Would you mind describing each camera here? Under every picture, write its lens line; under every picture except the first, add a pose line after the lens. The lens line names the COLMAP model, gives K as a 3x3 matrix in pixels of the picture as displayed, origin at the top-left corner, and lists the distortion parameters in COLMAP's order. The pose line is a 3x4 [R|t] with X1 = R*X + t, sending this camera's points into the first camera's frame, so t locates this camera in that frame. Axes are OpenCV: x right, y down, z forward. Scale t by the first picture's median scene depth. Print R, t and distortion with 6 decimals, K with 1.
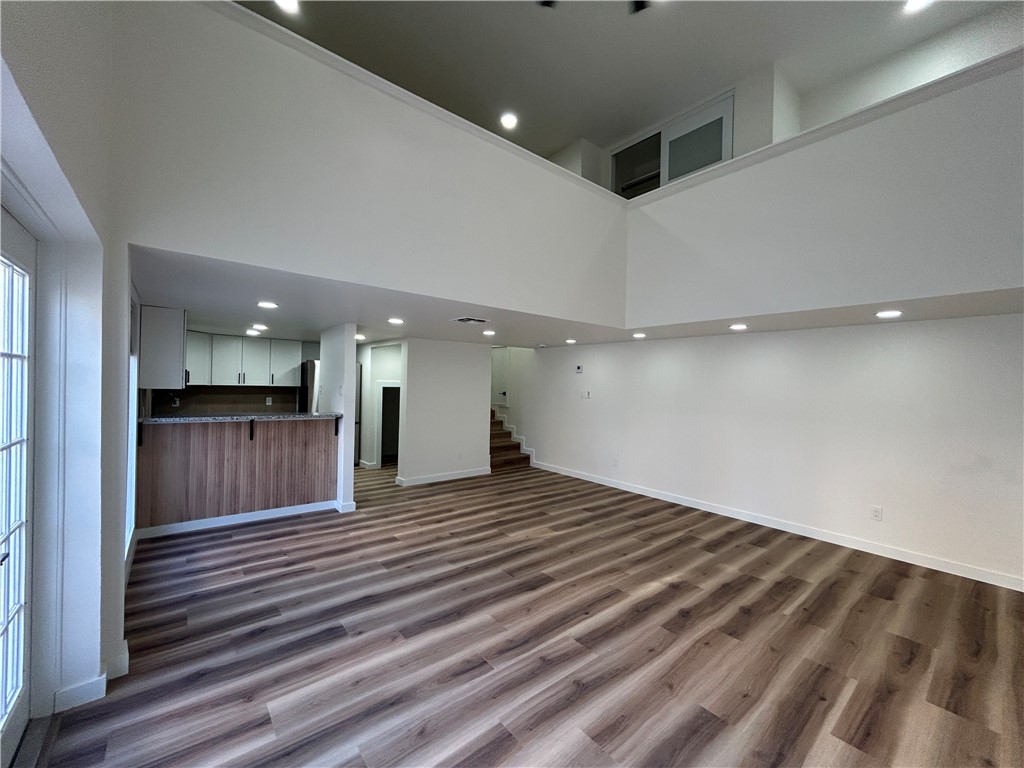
lens RADIAL K [[412.2, 0, 510.0], [0, 412.2, 384.4], [0, 0, 1]] dist [-0.000887, 0.000289]
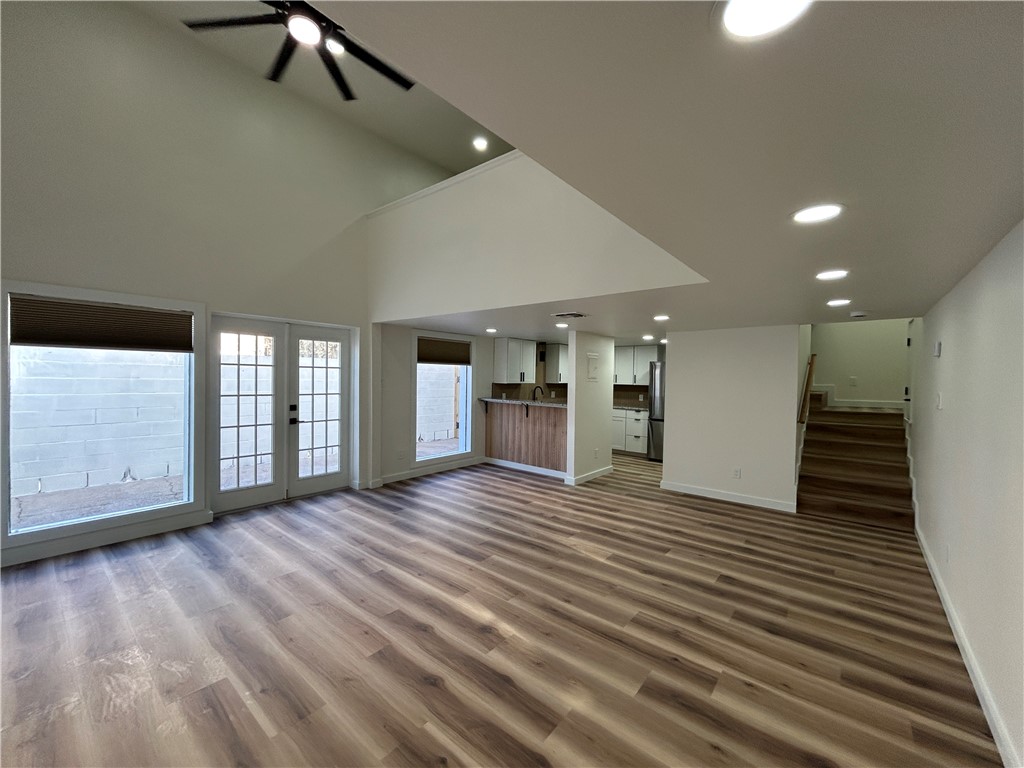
lens RADIAL K [[412.2, 0, 510.0], [0, 412.2, 384.4], [0, 0, 1]] dist [-0.000887, 0.000289]
pose [[0.193948, -0.001593, -0.981011, 0.804261], [-0.015993, 0.999861, -0.004786, 0.020993], [0.980882, 0.016617, 0.193895, 0.606571]]
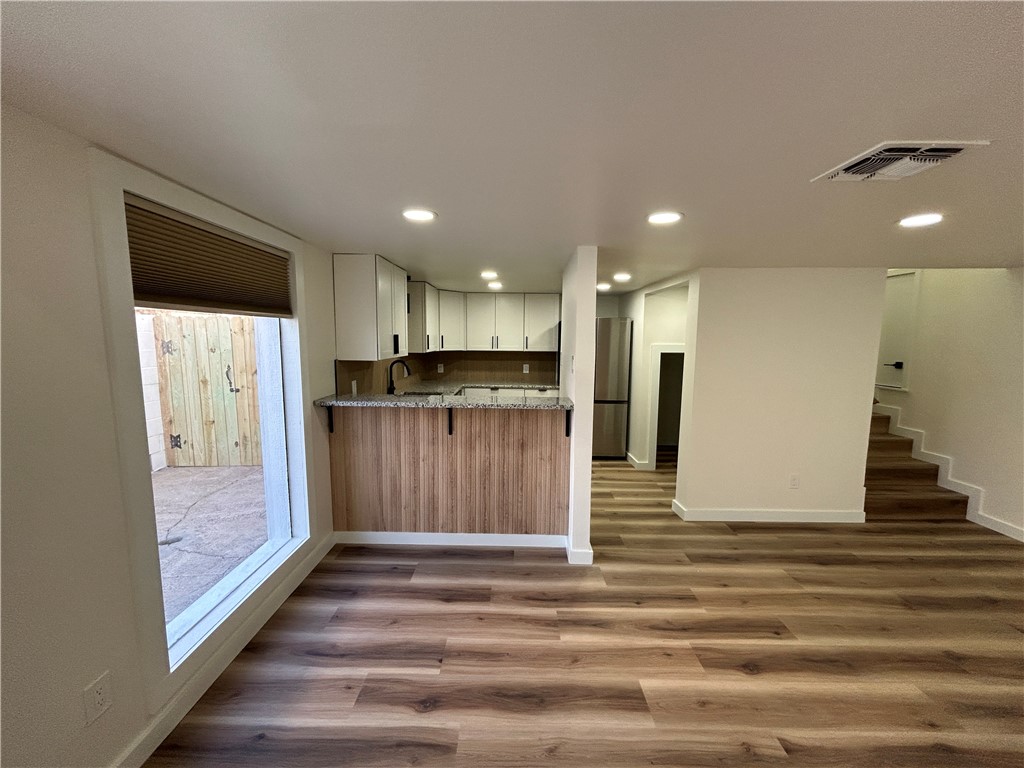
lens RADIAL K [[412.2, 0, 510.0], [0, 412.2, 384.4], [0, 0, 1]] dist [-0.000887, 0.000289]
pose [[0.766903, 0.056690, -0.639254, -0.102168], [0.007716, 0.995204, 0.097512, -0.015663], [0.641716, -0.079715, 0.762788, 0.508820]]
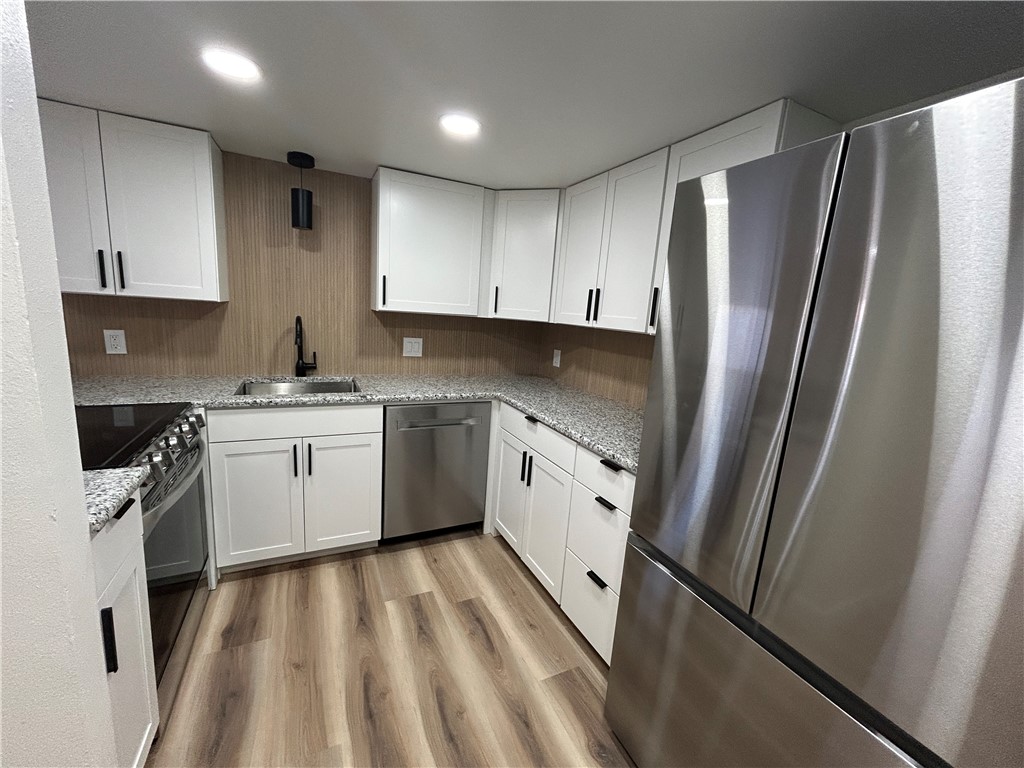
lens RADIAL K [[412.2, 0, 510.0], [0, 412.2, 384.4], [0, 0, 1]] dist [-0.000887, 0.000289]
pose [[-0.228256, 0.138344, -0.963722, -0.436021], [-0.076337, 0.984263, 0.159373, -0.000167], [0.970604, 0.109946, -0.214103, 1.449928]]
